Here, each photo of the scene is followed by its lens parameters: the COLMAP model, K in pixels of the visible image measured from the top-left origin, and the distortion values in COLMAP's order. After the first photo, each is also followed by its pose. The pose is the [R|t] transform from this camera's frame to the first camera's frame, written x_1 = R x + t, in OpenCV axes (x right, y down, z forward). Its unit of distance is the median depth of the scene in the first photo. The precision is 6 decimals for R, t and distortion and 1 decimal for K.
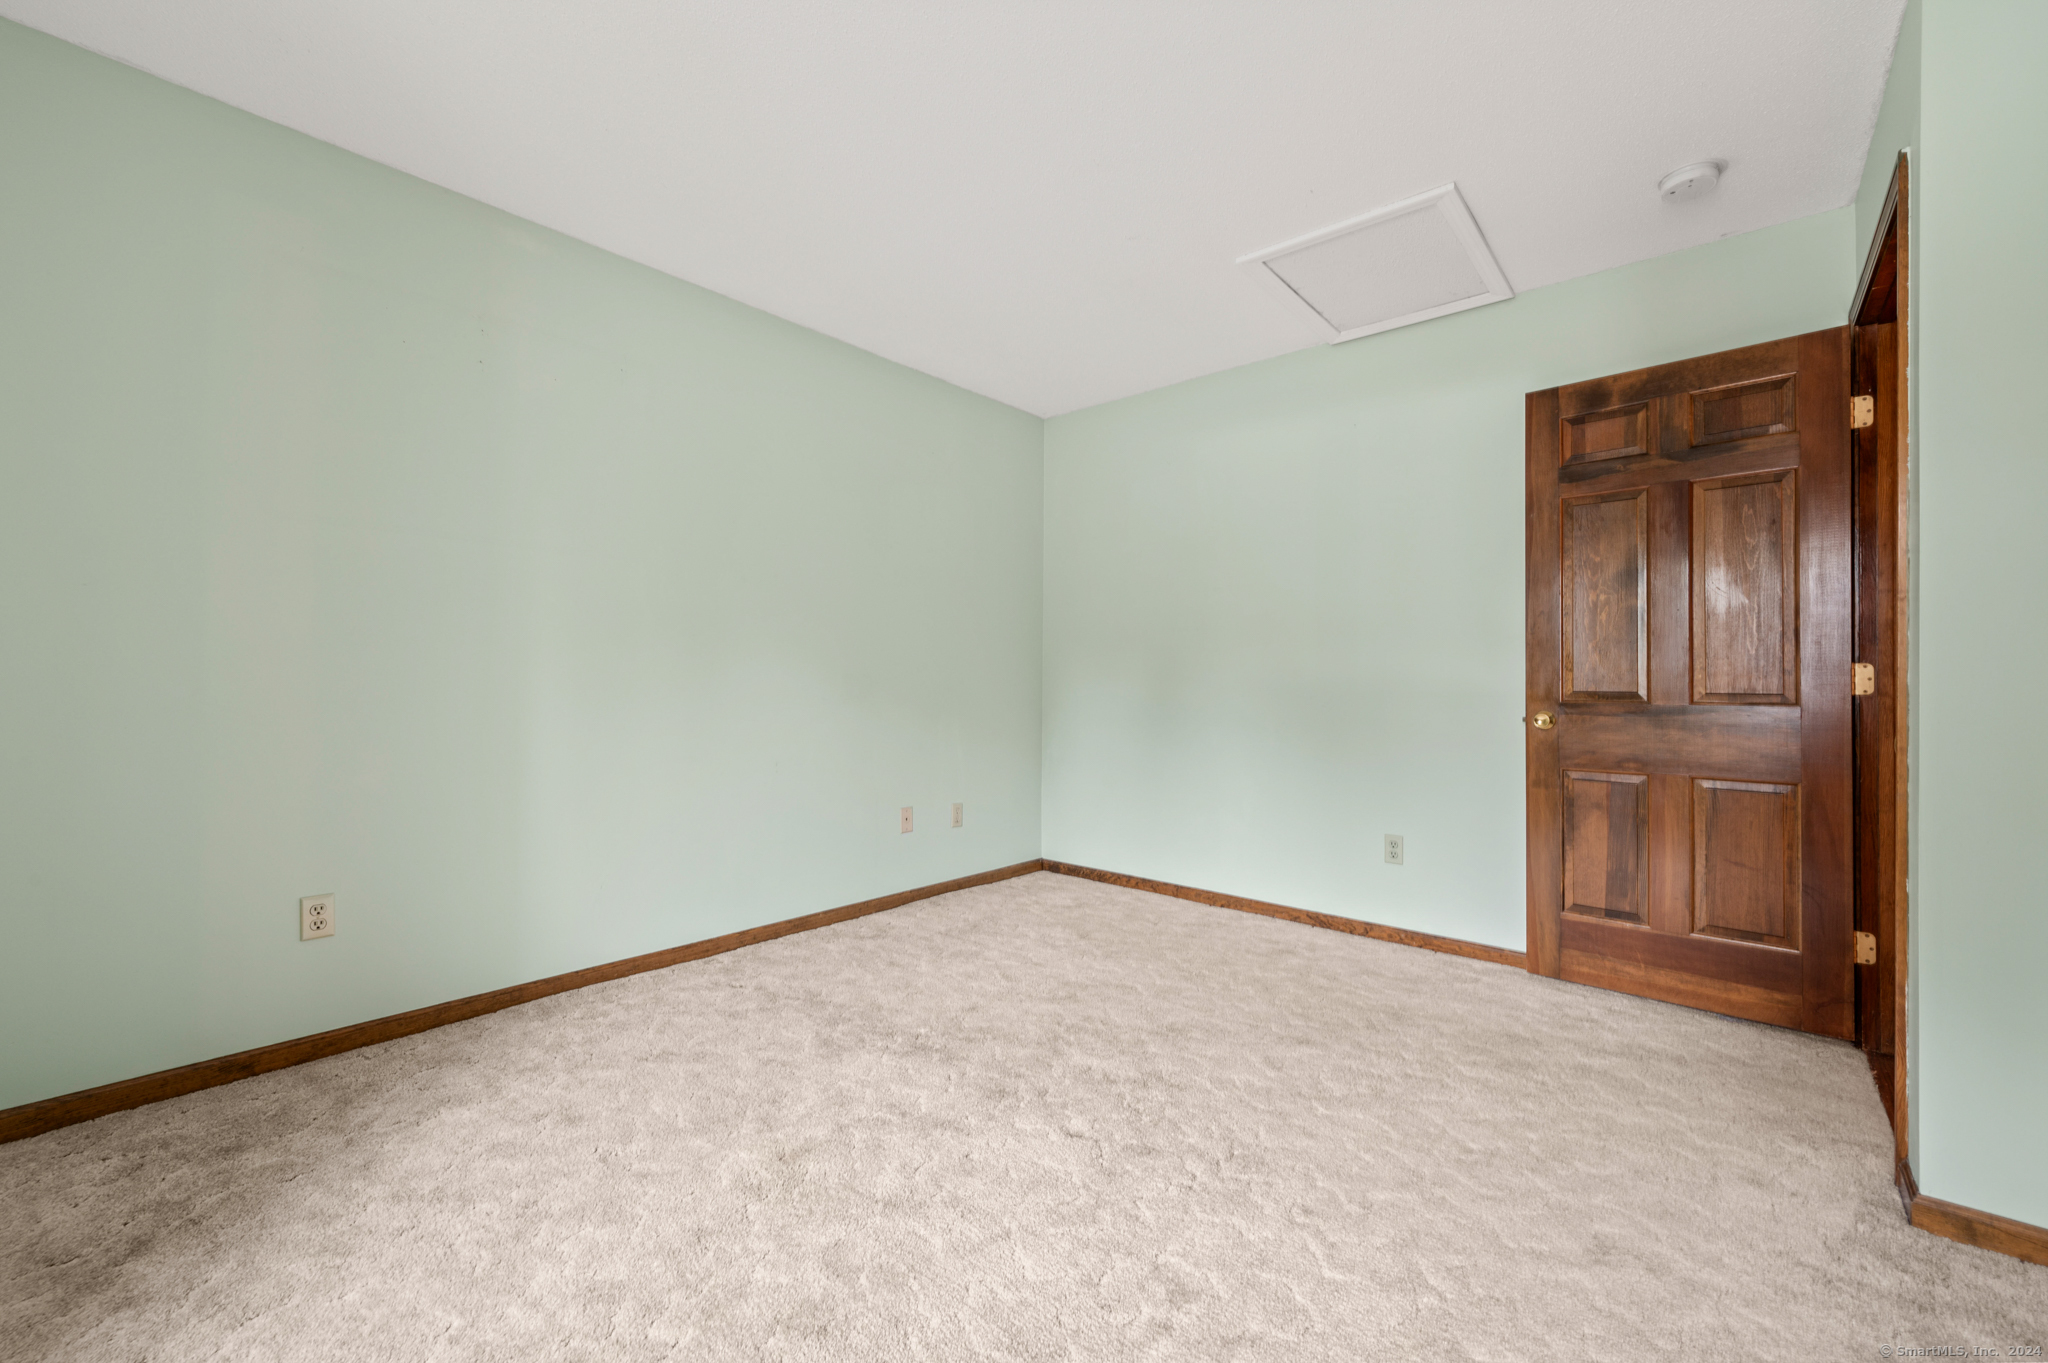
lens RADIAL K [[812.9, 0, 1029.9], [0, 812.9, 678.0], [0, 0, 1]] dist [-0.000252, 0.000029]
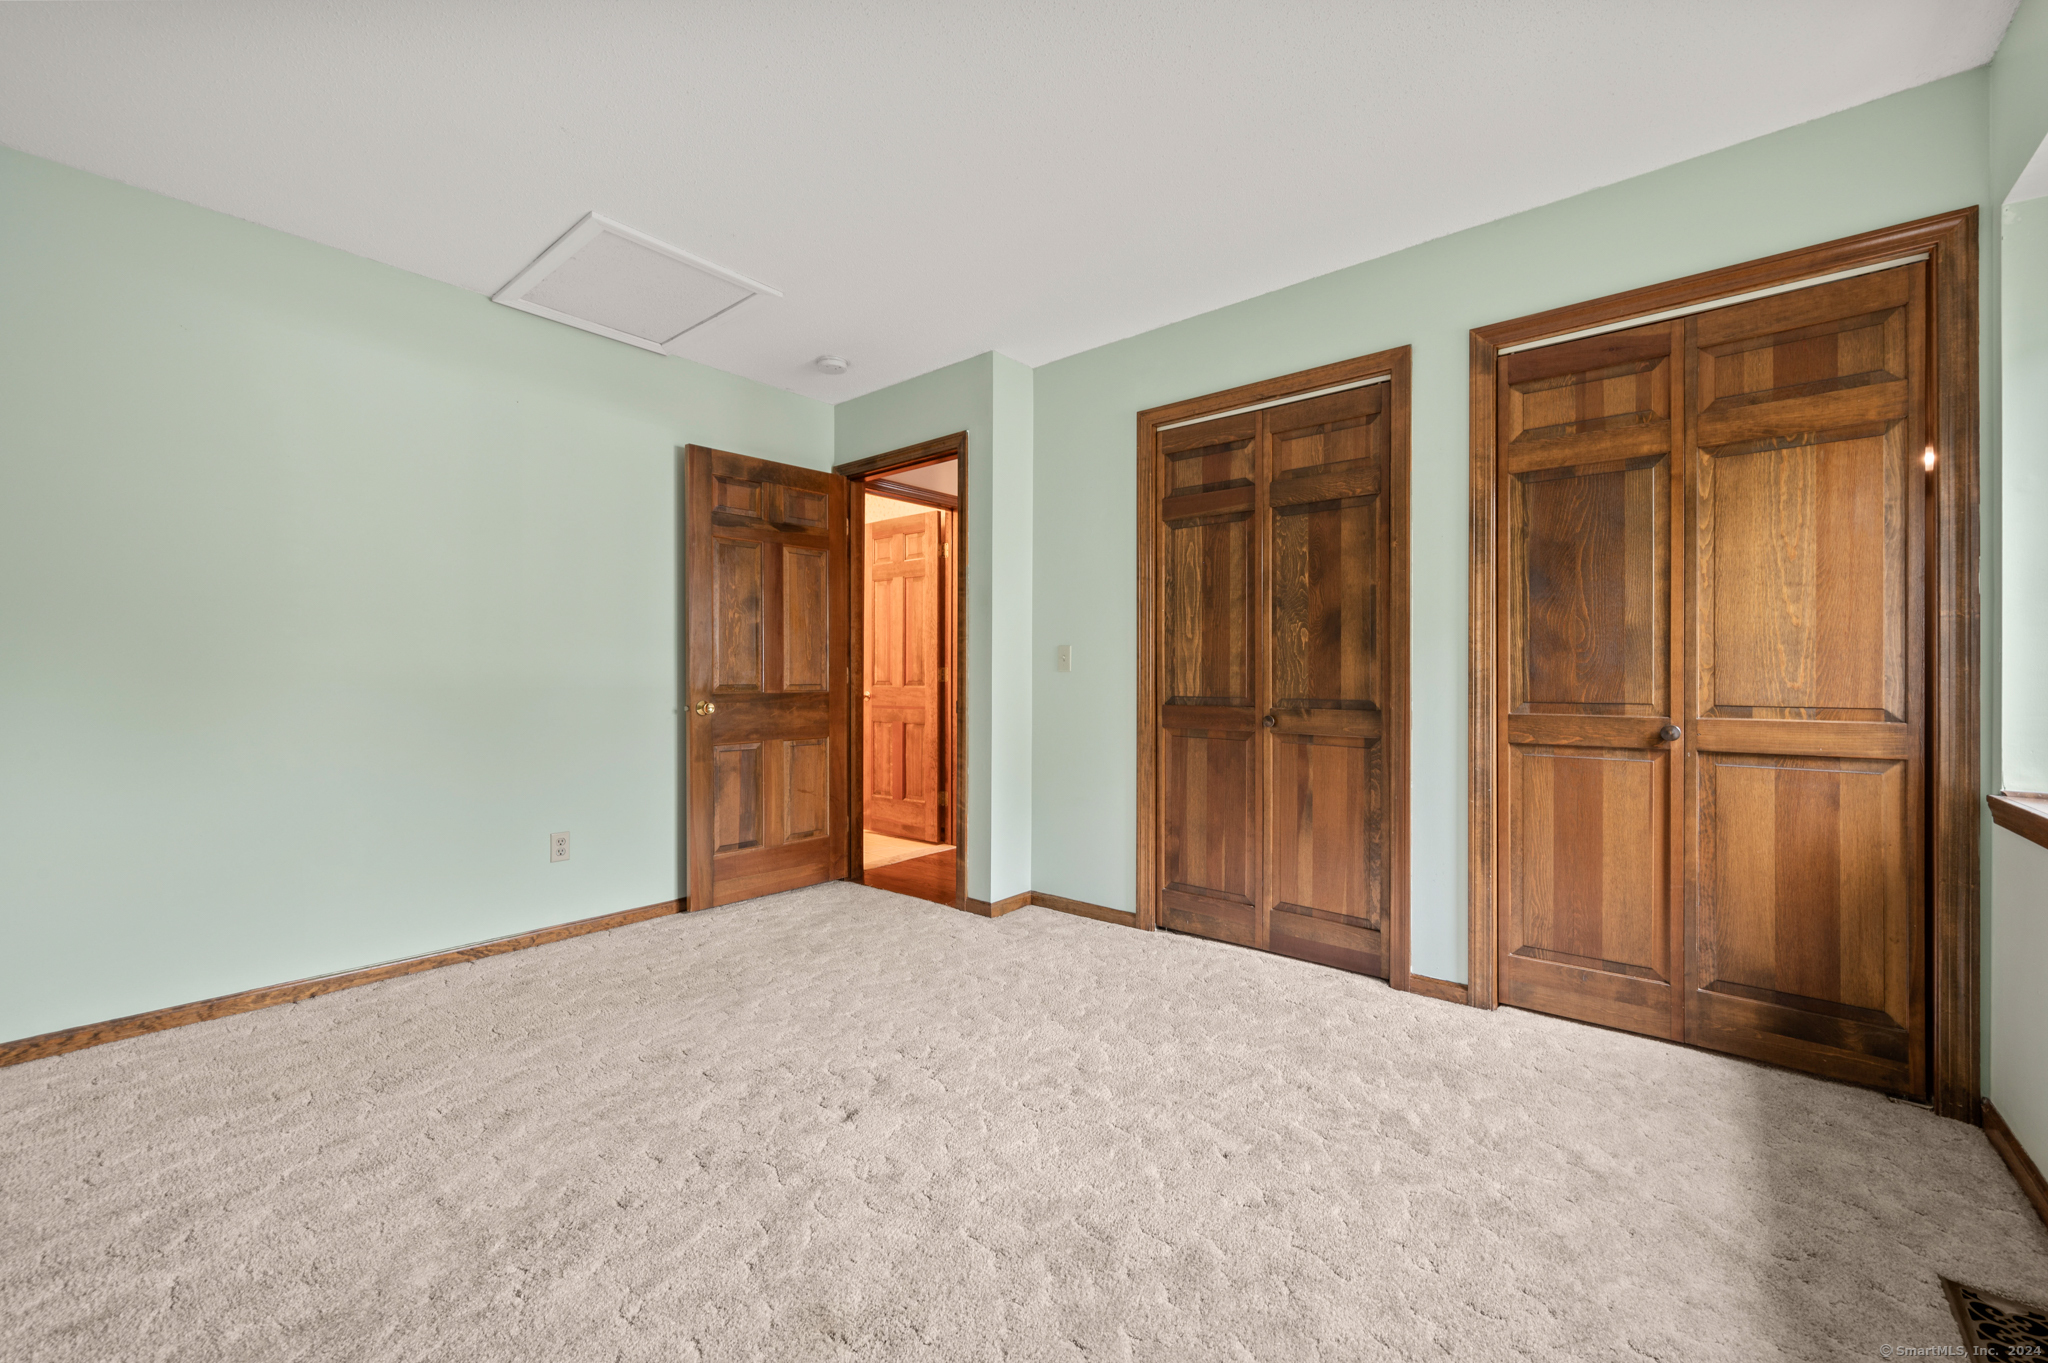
lens RADIAL K [[812.9, 0, 1029.9], [0, 812.9, 678.0], [0, 0, 1]] dist [-0.000252, 0.000029]
pose [[-0.019997, -0.006693, 0.999778, -0.681738], [-0.004044, 0.999970, 0.006613, -0.005516], [-0.999792, -0.003911, -0.020024, 0.546661]]
